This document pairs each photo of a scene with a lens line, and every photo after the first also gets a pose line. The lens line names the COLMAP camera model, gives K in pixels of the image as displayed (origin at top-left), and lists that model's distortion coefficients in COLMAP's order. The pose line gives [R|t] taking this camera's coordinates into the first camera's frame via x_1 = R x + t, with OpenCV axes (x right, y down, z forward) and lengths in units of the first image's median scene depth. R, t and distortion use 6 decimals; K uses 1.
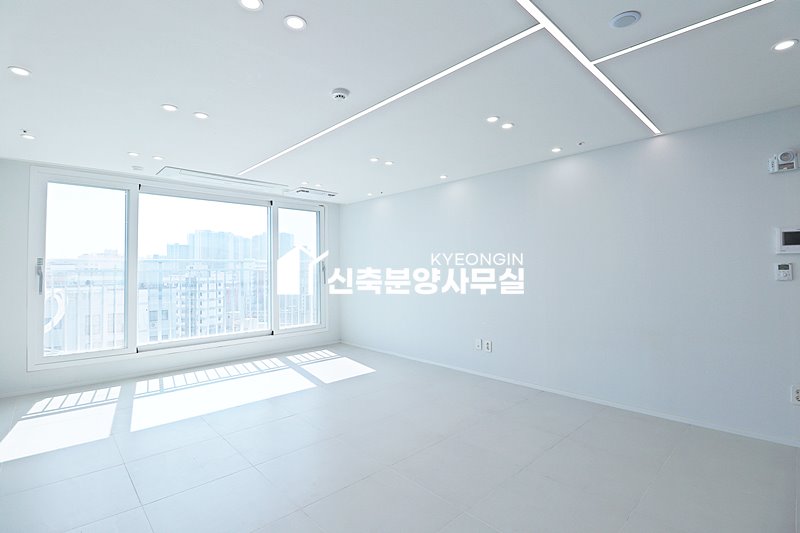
lens RADIAL K [[373.5, 0, 398.3], [0, 373.5, 253.7], [0, 0, 1]] dist [0.023664, -0.000238]
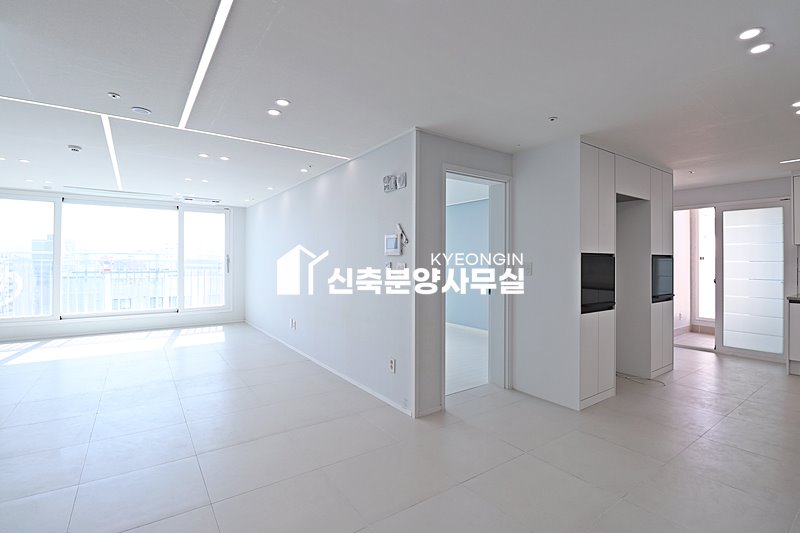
lens RADIAL K [[370.7, 0, 401.9], [0, 370.7, 258.7], [0, 0, 1]] dist [-0.013847, -0.000957]
pose [[0.992538, 0.016110, -0.120870, 0.669799], [-0.011070, 0.999046, 0.042255, -0.030791], [0.121436, -0.040601, 0.991769, -0.162492]]
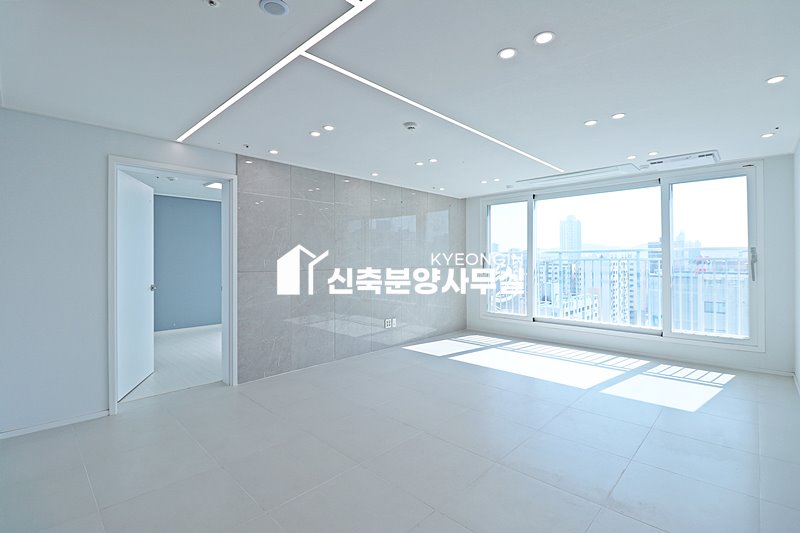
lens RADIAL K [[370.7, 0, 401.9], [0, 370.7, 258.7], [0, 0, 1]] dist [-0.013847, -0.000957]
pose [[0.065828, 0.007852, -0.997800, 0.546140], [0.049171, 0.998729, 0.011103, 0.002269], [0.996619, -0.049794, 0.065359, 0.431663]]
